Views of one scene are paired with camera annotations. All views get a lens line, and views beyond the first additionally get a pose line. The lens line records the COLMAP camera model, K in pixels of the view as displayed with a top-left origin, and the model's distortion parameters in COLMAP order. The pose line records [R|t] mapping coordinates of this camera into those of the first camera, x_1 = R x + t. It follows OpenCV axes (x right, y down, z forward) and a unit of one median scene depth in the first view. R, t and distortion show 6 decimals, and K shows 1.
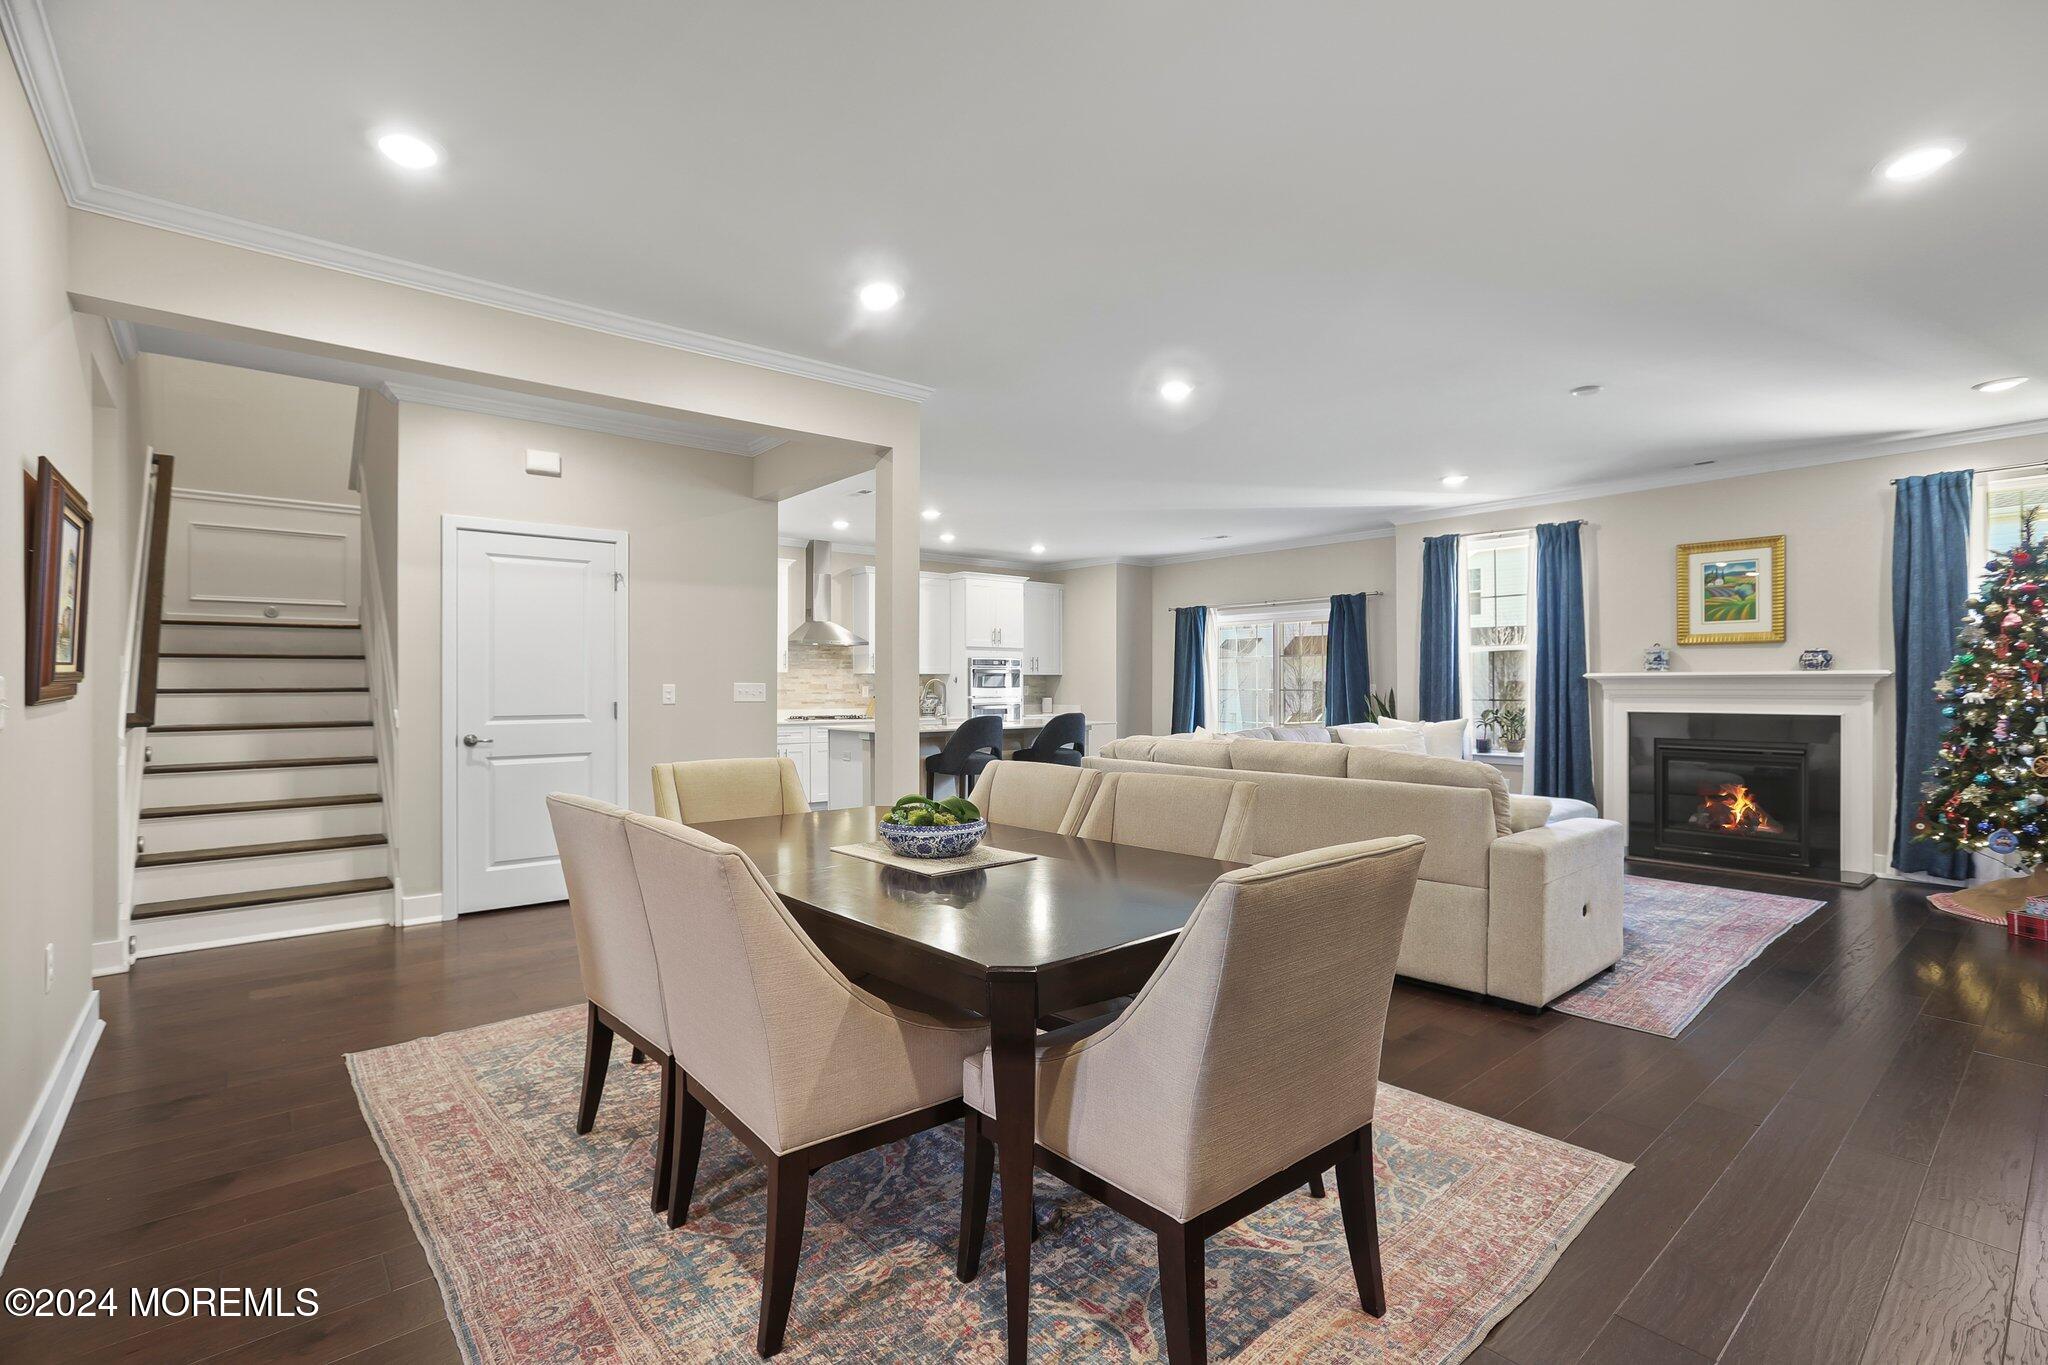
lens RADIAL K [[938.5, 0, 1018.3], [0, 938.5, 685.2], [0, 0, 1]] dist [-0.024338, 0.009500]
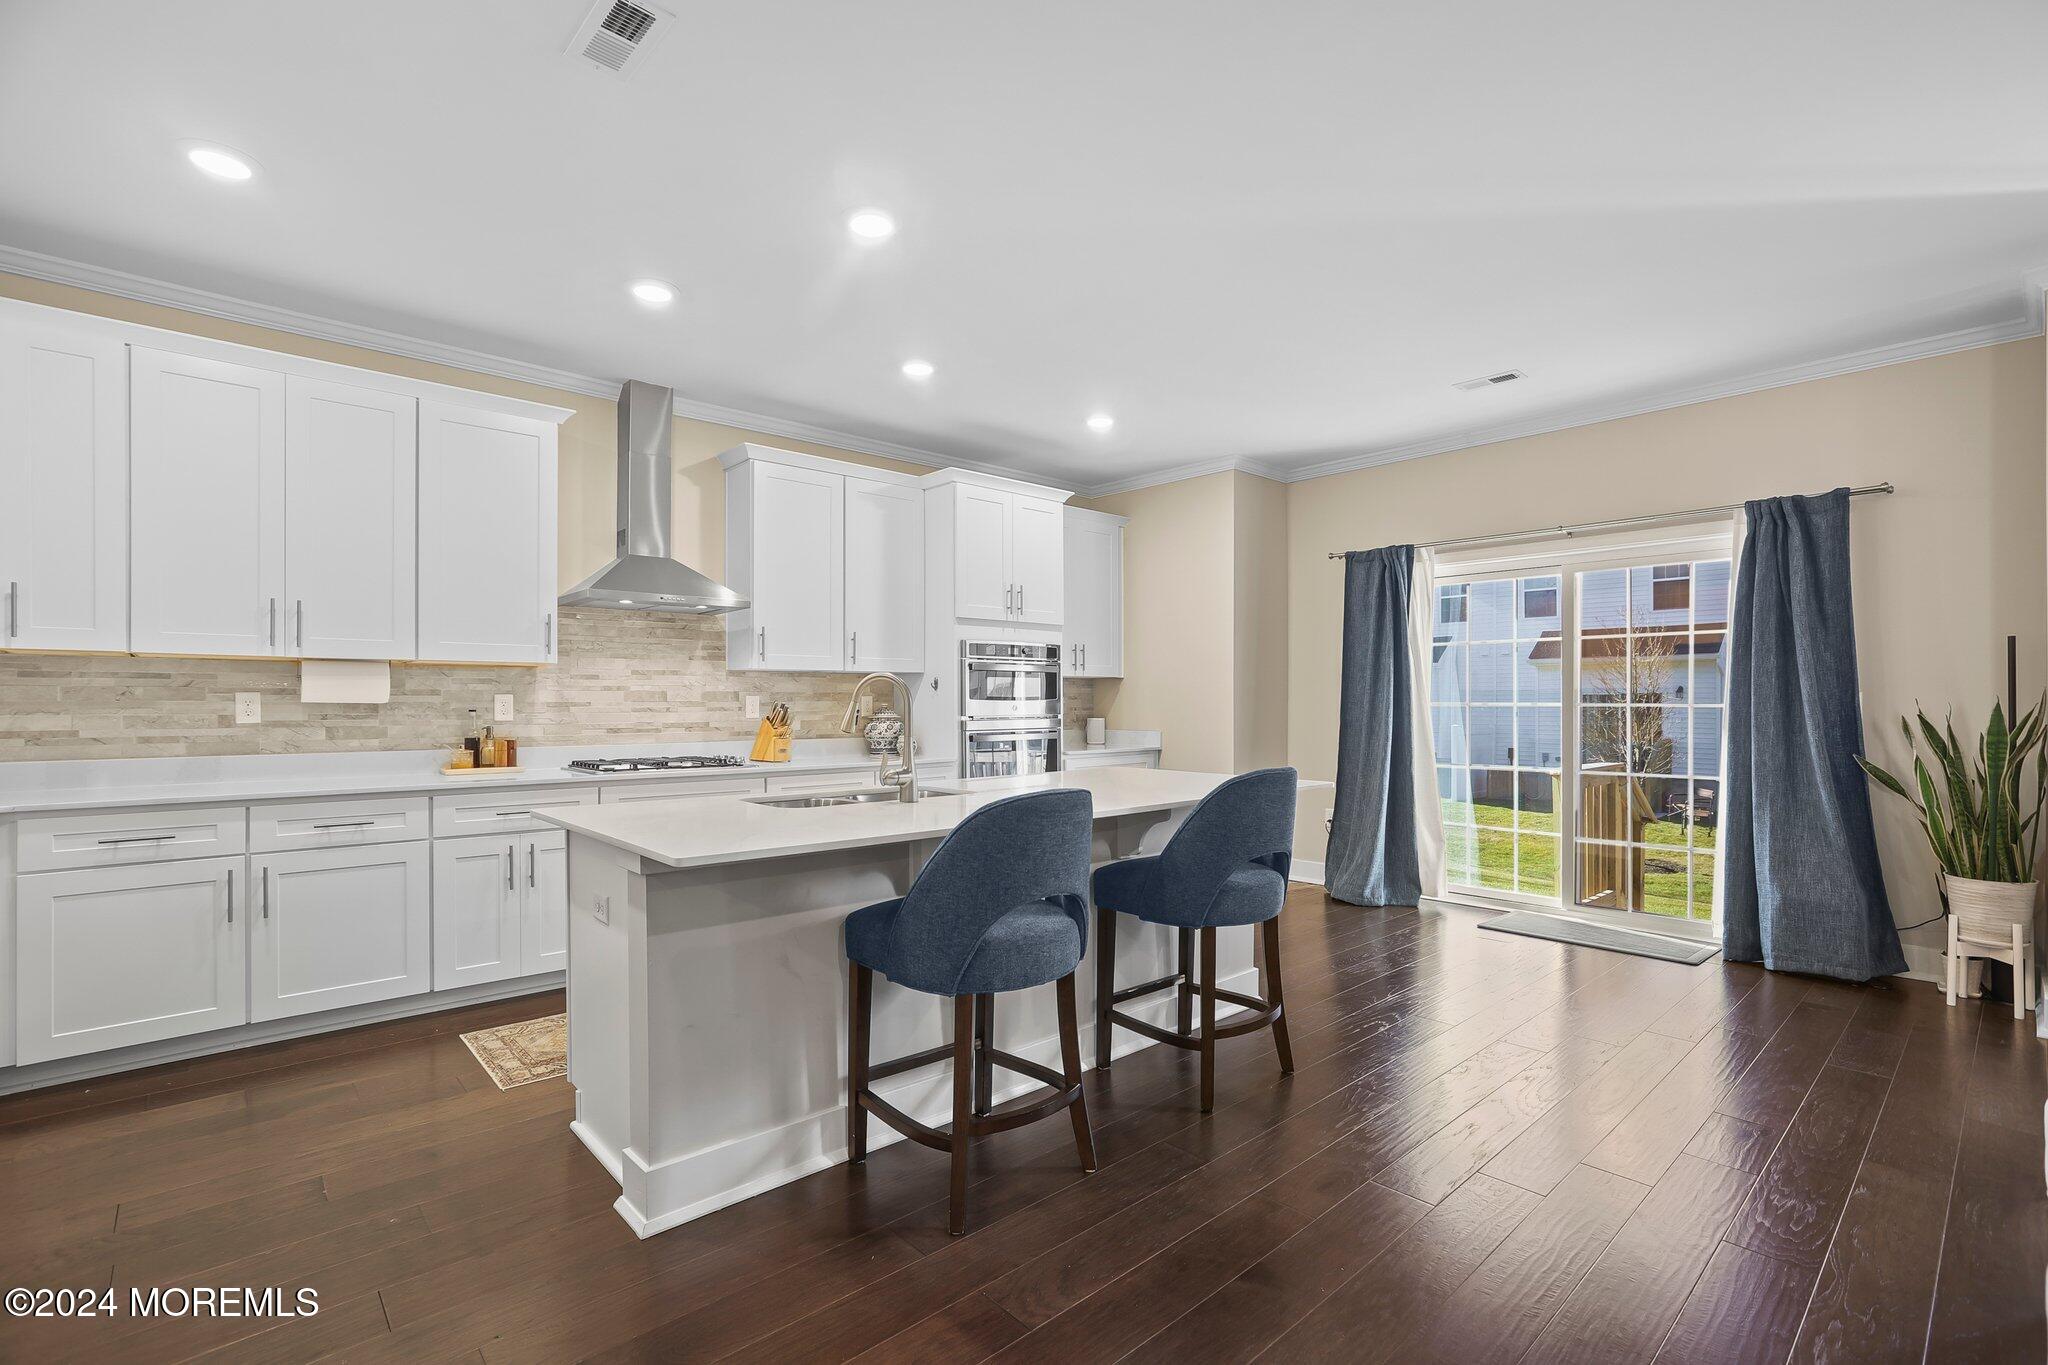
lens RADIAL K [[938.5, 0, 1019.9], [0, 938.5, 699.6], [0, 0, 1]] dist [-0.024338, 0.009500]
pose [[0.999491, 0.001616, 0.031865, -0.046385], [-0.001484, 0.999990, -0.004161, 0.005841], [-0.031872, 0.004112, 0.999484, 0.617209]]
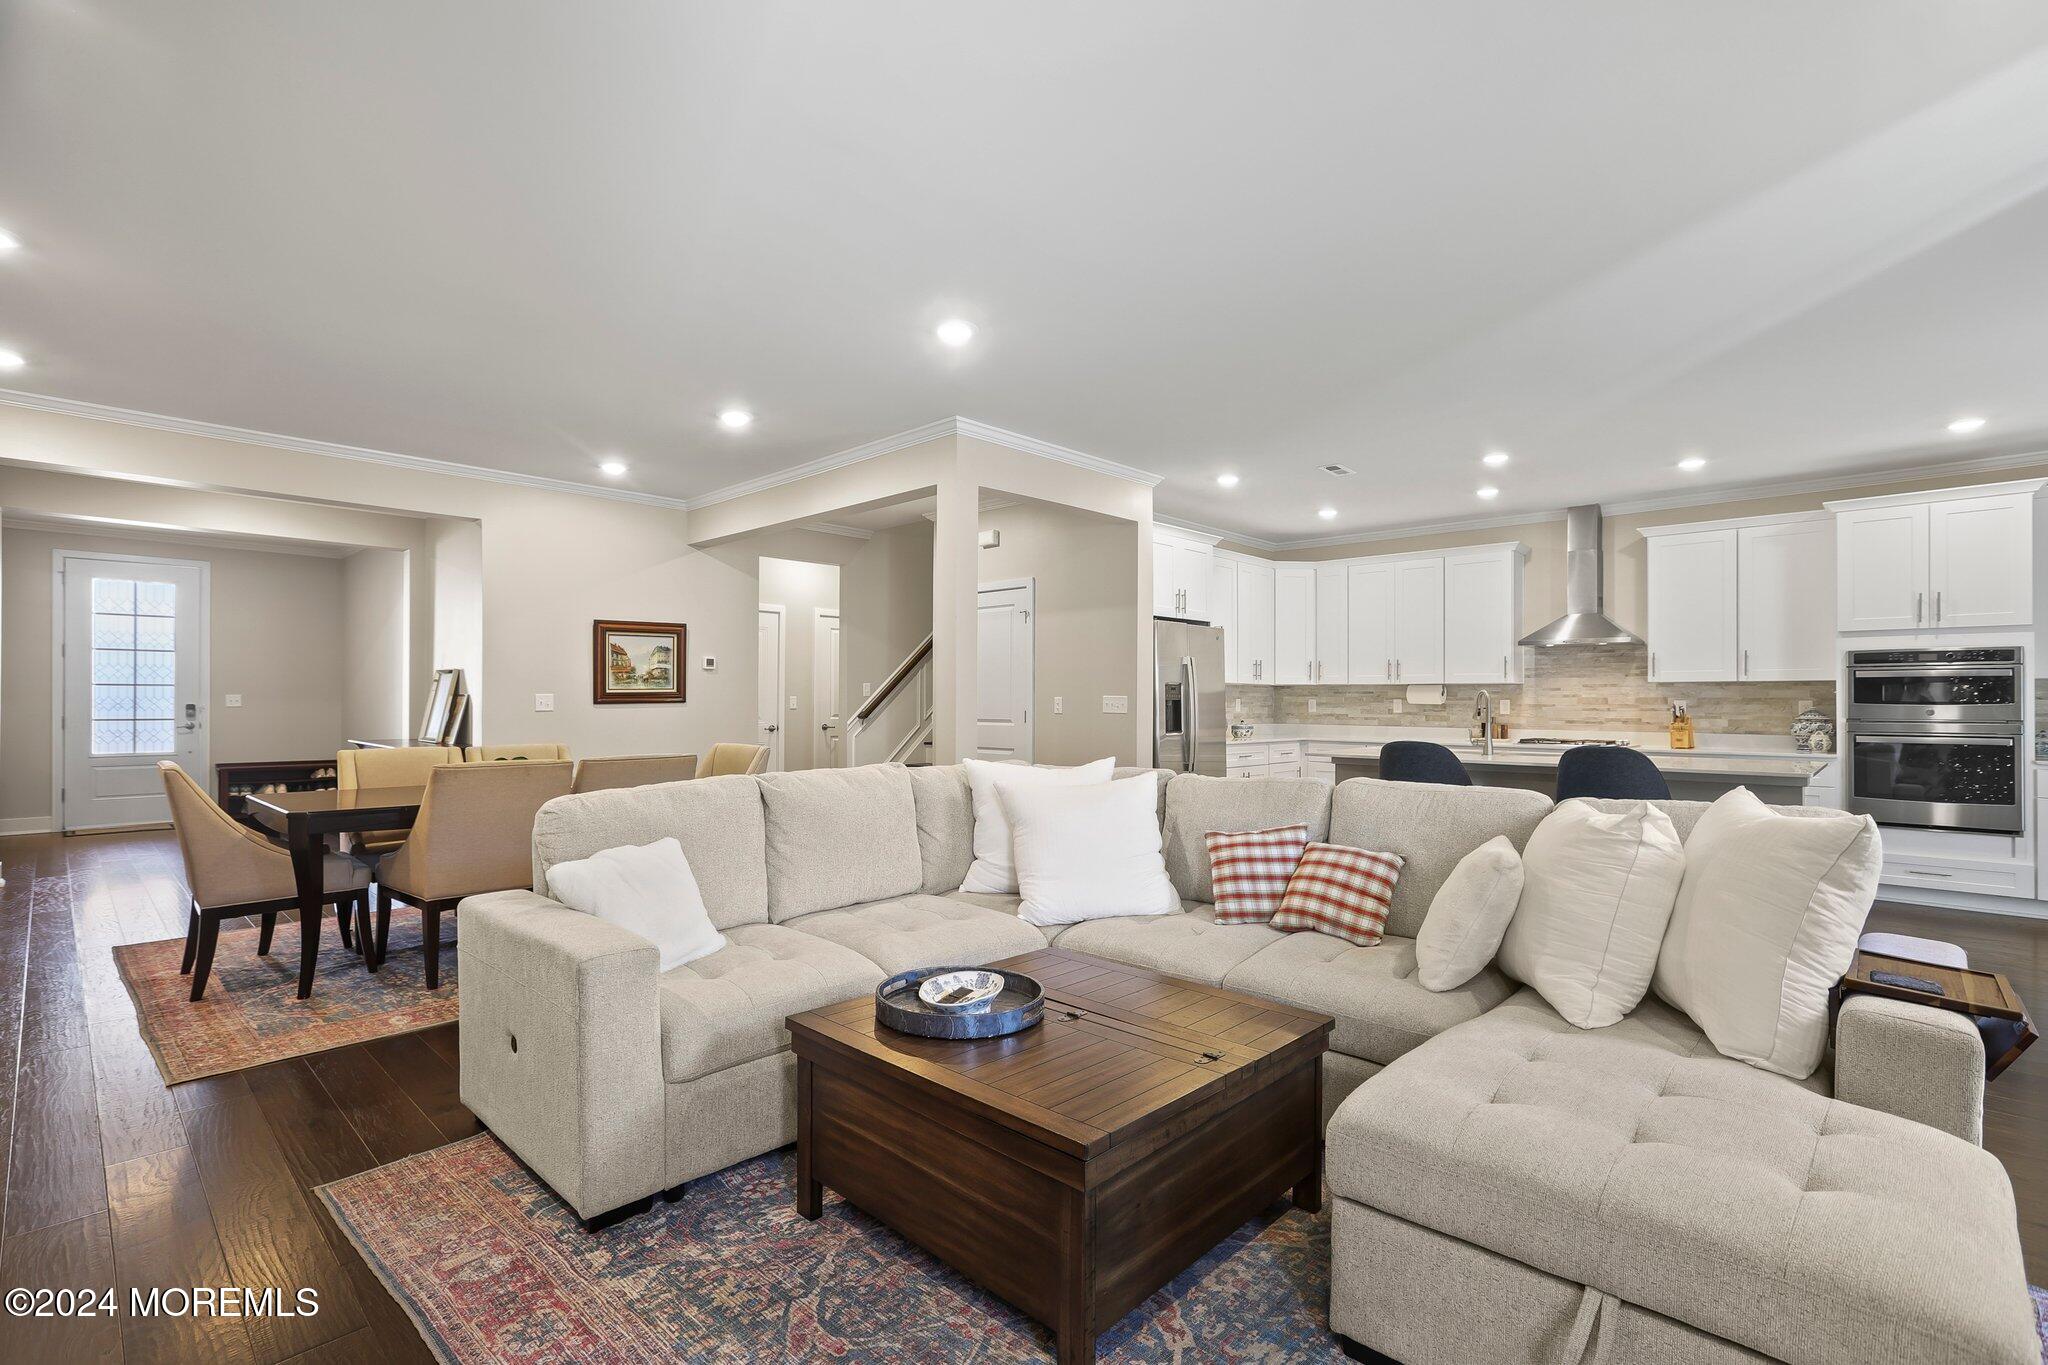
lens RADIAL K [[938.5, 0, 1025.3], [0, 938.5, 692.1], [0, 0, 1]] dist [-0.024338, 0.009500]
pose [[0.109607, -0.002994, -0.993970, 0.563420], [-0.001945, 0.999993, -0.003227, -0.002555], [0.993973, 0.002287, 0.109601, 0.556930]]
